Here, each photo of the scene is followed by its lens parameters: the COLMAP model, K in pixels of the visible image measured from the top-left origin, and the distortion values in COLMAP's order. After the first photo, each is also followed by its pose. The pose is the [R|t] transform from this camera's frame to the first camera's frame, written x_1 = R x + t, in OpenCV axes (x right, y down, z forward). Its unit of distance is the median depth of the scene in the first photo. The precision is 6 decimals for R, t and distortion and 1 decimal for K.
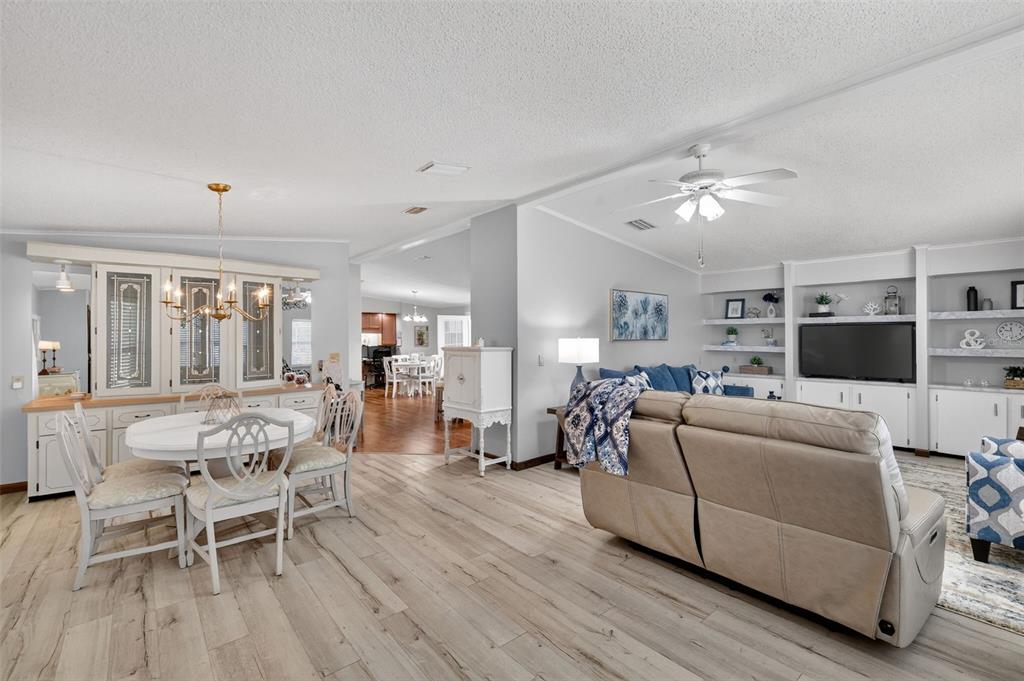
lens RADIAL K [[452.3, 0, 509.7], [0, 452.3, 337.6], [0, 0, 1]] dist [0.000350, -0.000497]
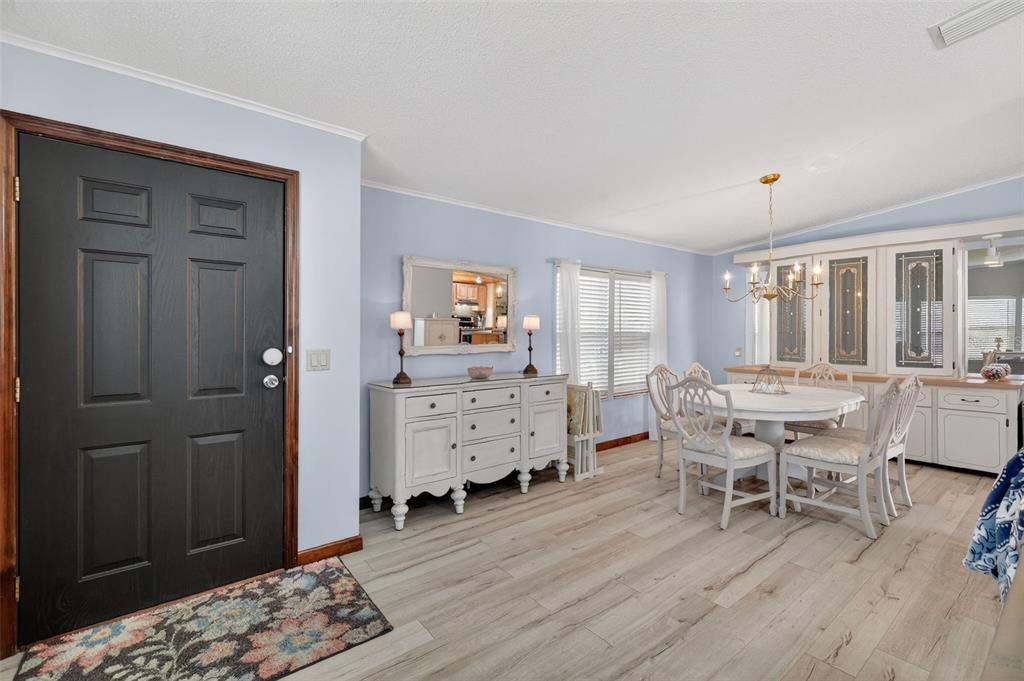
lens RADIAL K [[438.6, 0, 511.4], [0, 438.6, 332.6], [0, 0, 1]] dist [-0.012305, 0.000306]
pose [[-0.037549, 0.008728, -0.999257, 0.288972], [0.007976, 0.999933, 0.008434, 0.017305], [0.999263, -0.007653, -0.037616, 0.271238]]
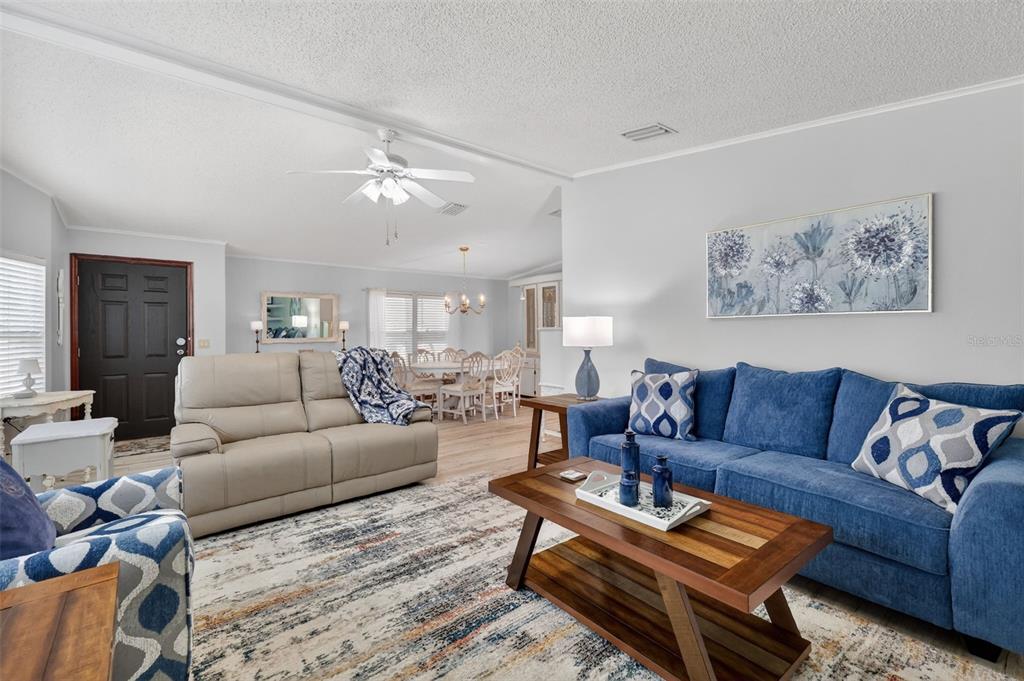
lens RADIAL K [[447.0, 0, 513.4], [0, 447.0, 331.4], [0, 0, 1]] dist [-0.001392, -0.000157]
pose [[-0.011800, 0.008575, -0.999894, 0.914029], [0.011430, 0.999899, 0.008440, 0.018876], [0.999865, -0.011330, -0.011897, 0.821310]]
